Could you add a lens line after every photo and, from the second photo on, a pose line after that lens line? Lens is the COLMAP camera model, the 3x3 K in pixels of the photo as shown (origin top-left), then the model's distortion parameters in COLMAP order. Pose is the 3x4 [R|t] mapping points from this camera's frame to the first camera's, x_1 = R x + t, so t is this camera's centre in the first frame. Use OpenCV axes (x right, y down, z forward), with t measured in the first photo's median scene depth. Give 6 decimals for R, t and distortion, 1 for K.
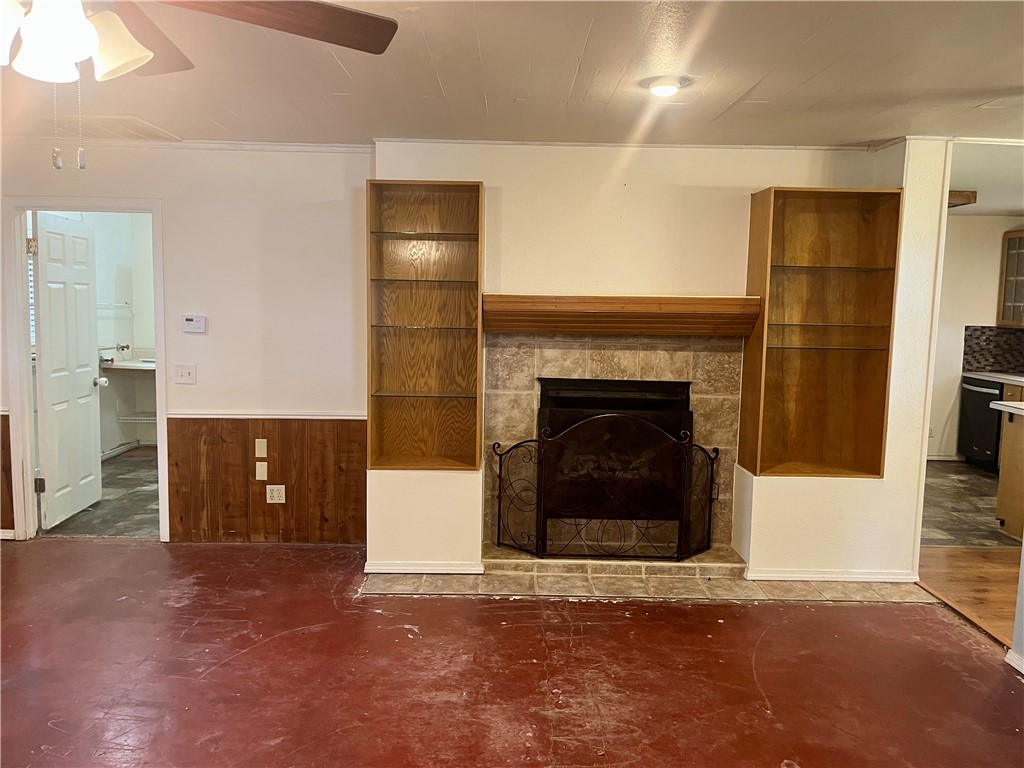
lens RADIAL K [[778.8, 0, 509.9], [0, 778.8, 381.5], [0, 0, 1]] dist [0.040304, -0.002898]
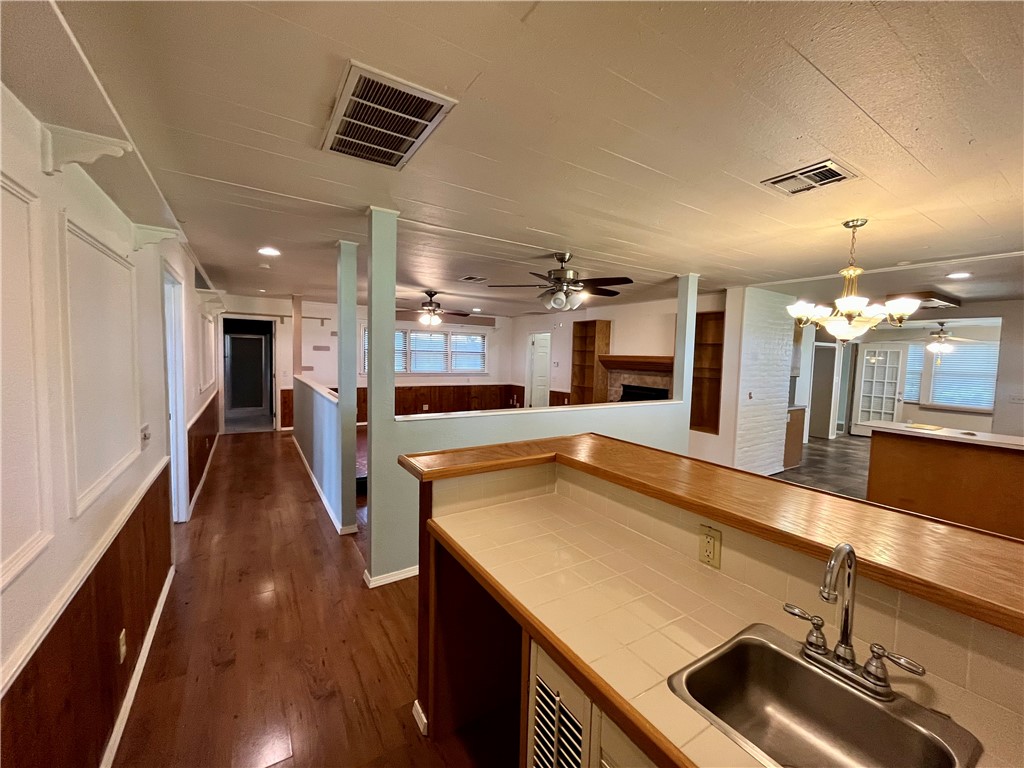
lens RADIAL K [[413.3, 0, 508.1], [0, 413.3, 381.5], [0, 0, 1]] dist [-0.002984, -0.000238]
pose [[0.538100, 0.052412, -0.841250, 1.087321], [-0.100238, 0.994961, -0.002127, 0.030348], [0.836900, 0.085470, 0.540642, -0.171442]]
